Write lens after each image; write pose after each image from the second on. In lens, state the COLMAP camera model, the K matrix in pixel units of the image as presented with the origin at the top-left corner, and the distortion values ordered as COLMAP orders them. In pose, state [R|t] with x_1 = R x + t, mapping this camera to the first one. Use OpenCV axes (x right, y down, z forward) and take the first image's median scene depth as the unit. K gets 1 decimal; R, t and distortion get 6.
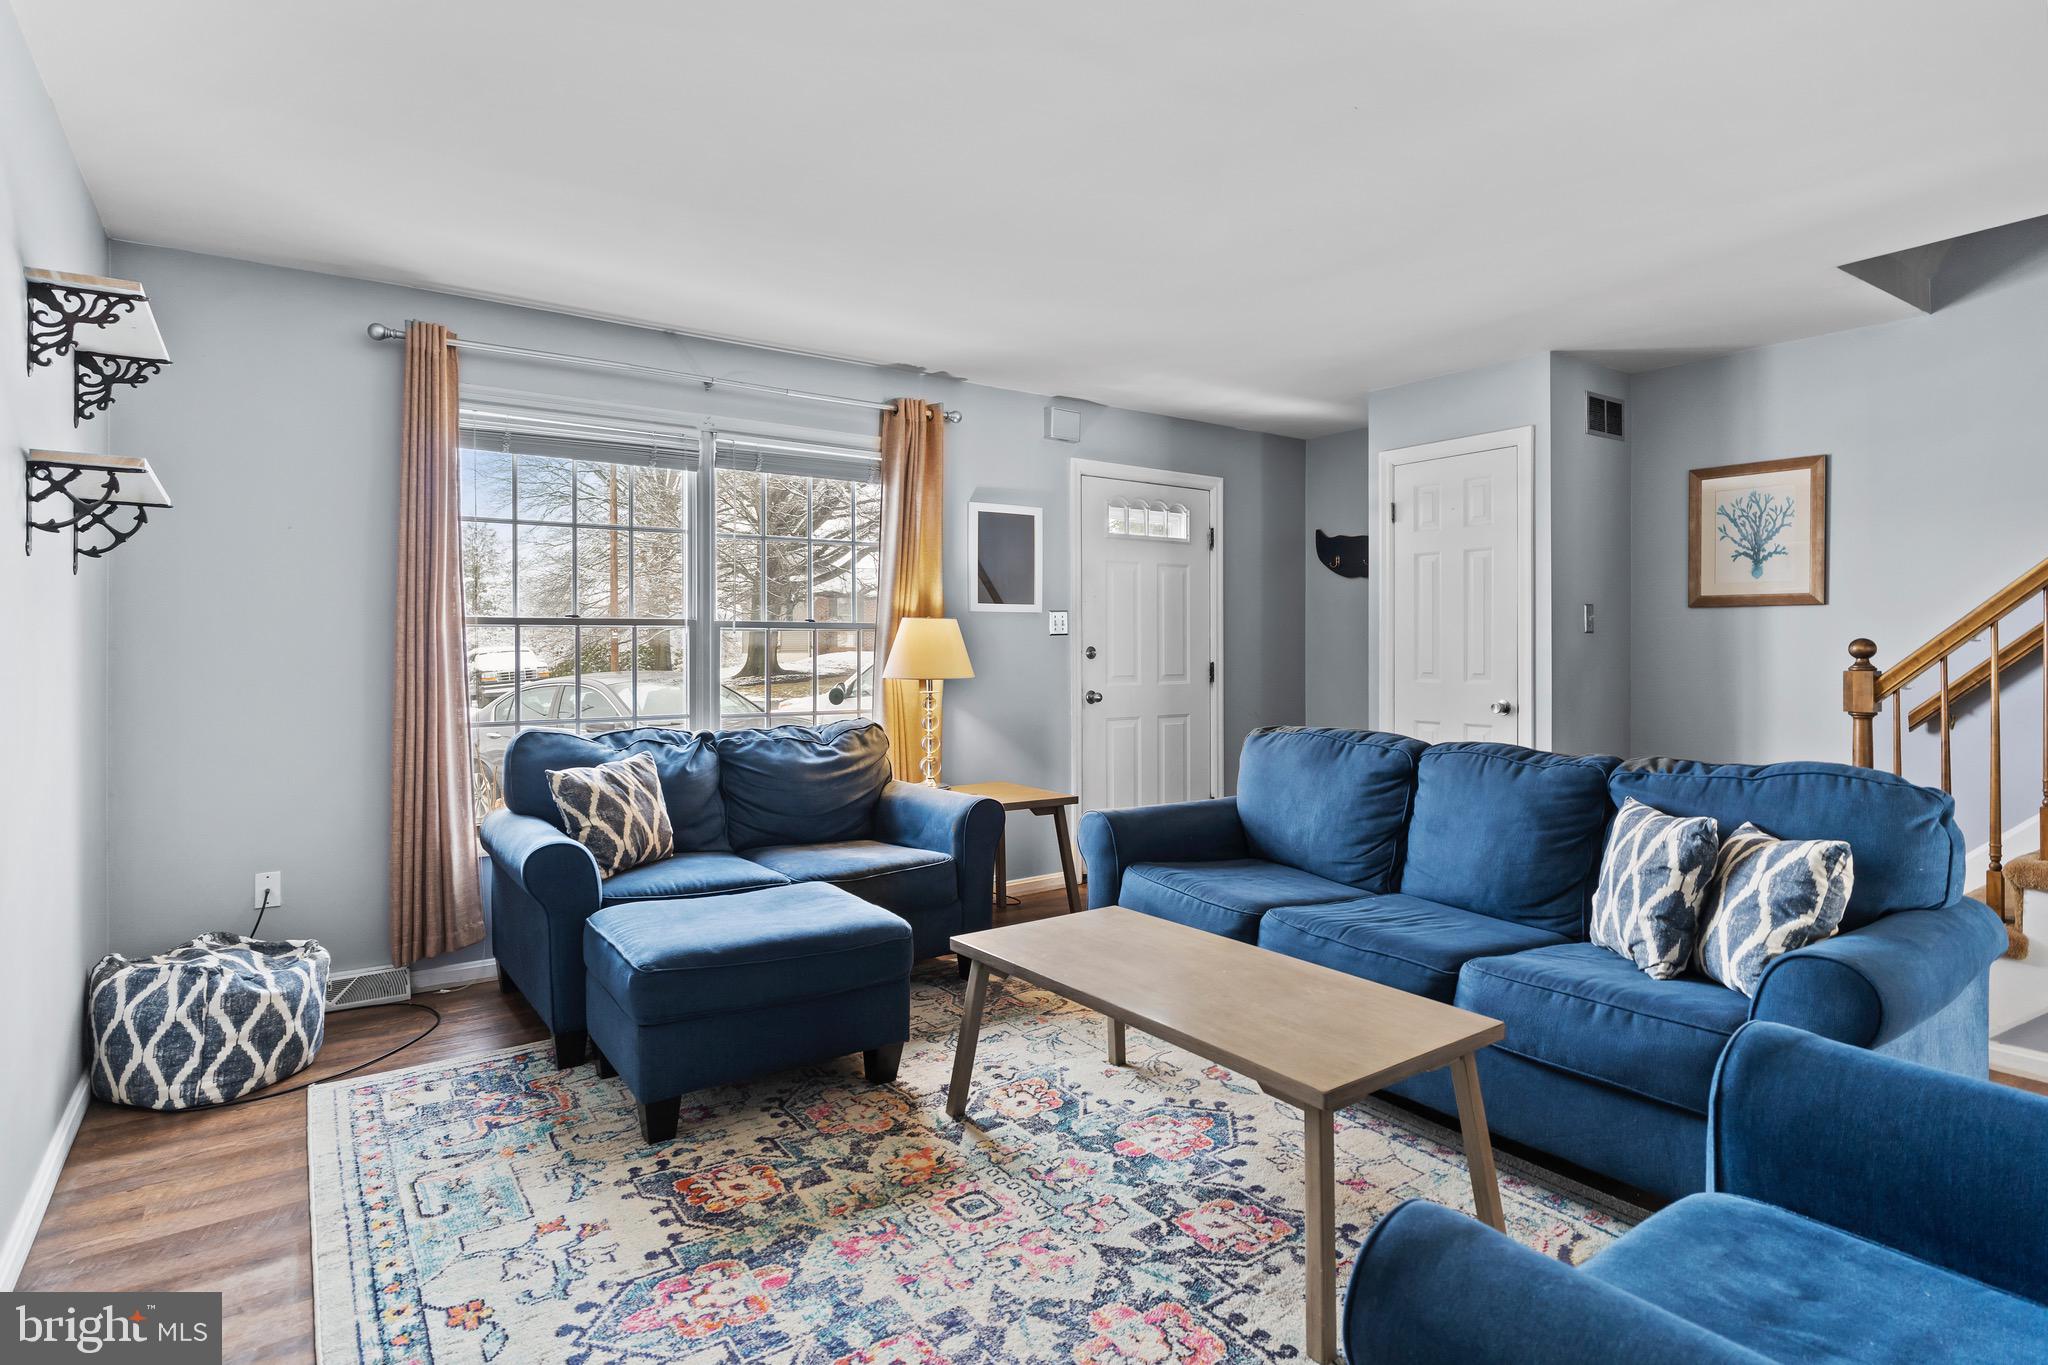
lens RADIAL K [[1057.1, 0, 1018.1], [0, 1057.1, 657.0], [0, 0, 1]] dist [-0.003113, 0.000851]
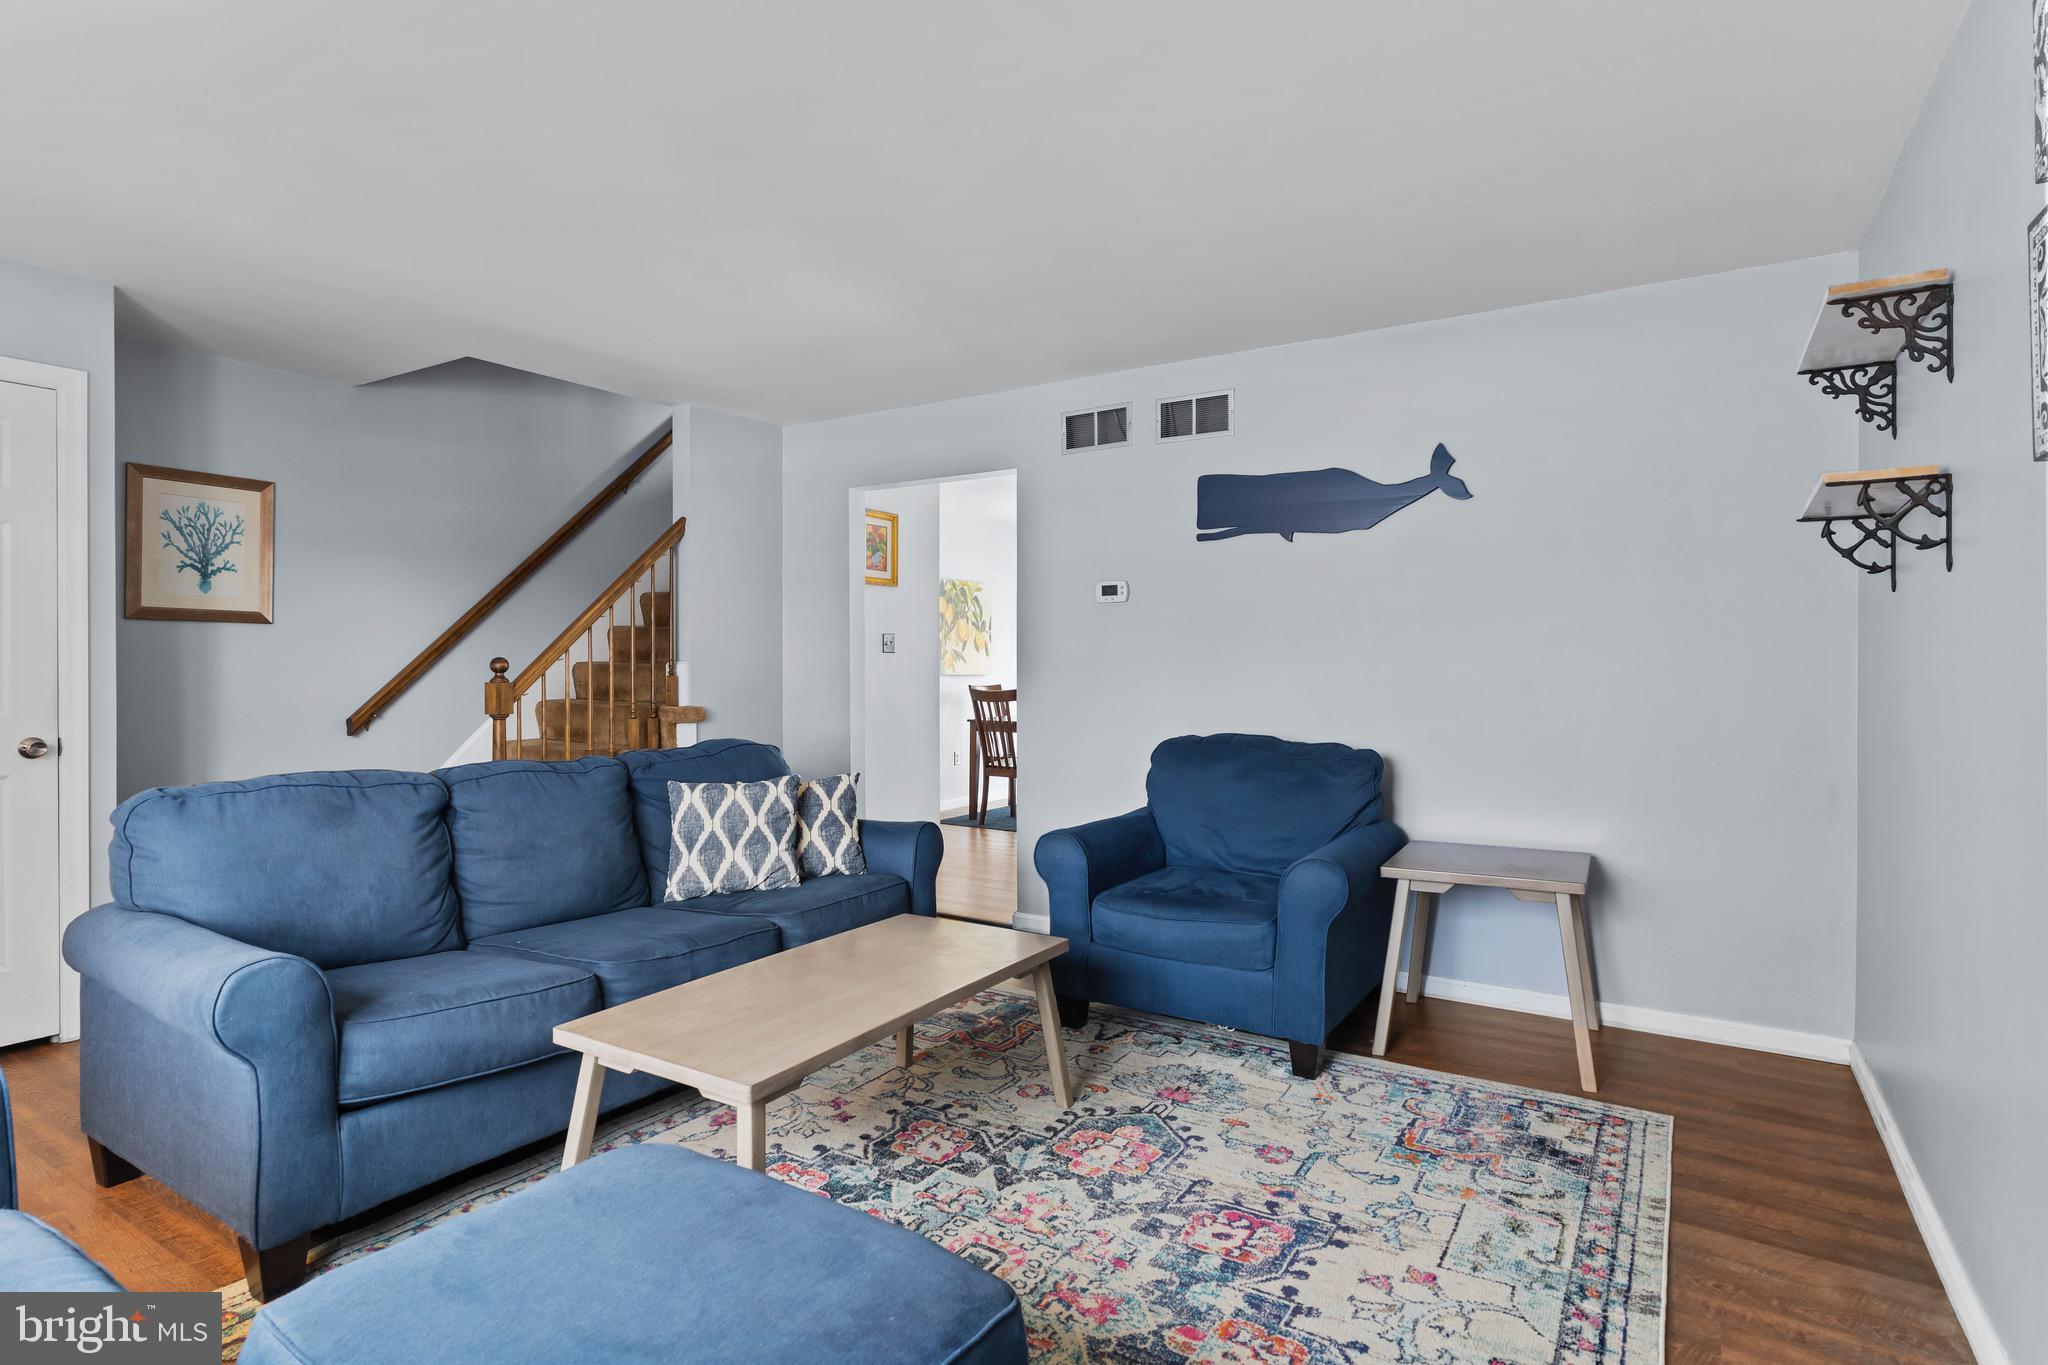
lens RADIAL K [[1057.1, 0, 1018.1], [0, 1057.1, 657.0], [0, 0, 1]] dist [-0.003113, 0.000851]
pose [[-0.387180, 0.007619, 0.921973, -0.637770], [0.008792, 0.999951, -0.004572, -0.006316], [-0.921962, 0.006336, -0.387228, 0.917448]]
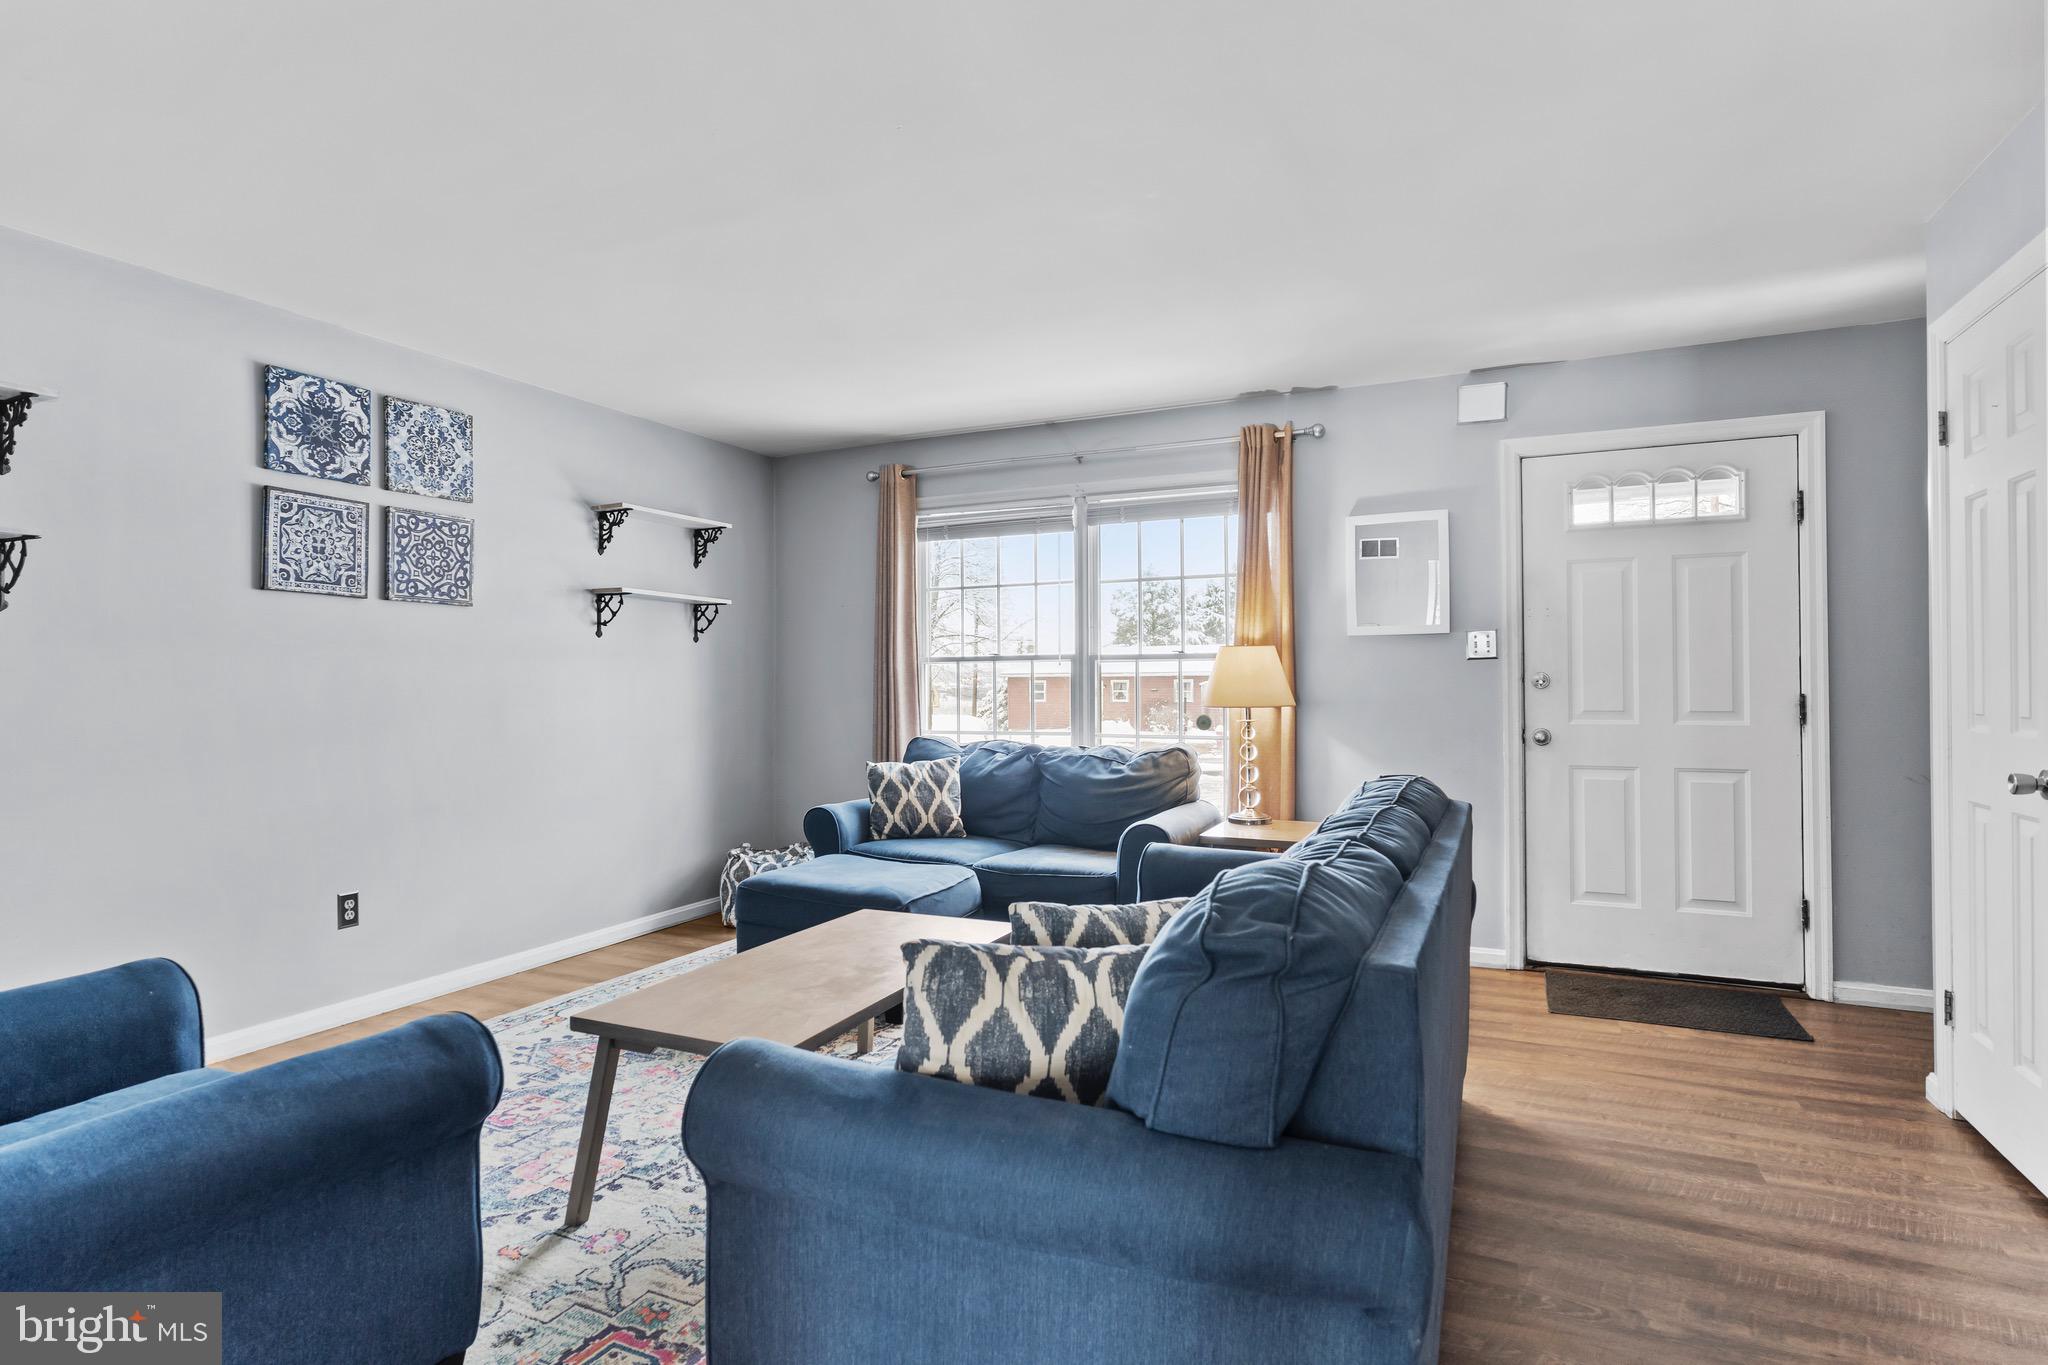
lens RADIAL K [[1044.7, 0, 1006.0], [0, 1044.7, 676.7], [0, 0, 1]] dist [-0.004314, 0.000067]
pose [[0.490551, -0.007719, -0.871378, 0.904663], [-0.003812, 0.999932, -0.011004, 0.004788], [0.871404, 0.008720, 0.490488, 0.450422]]
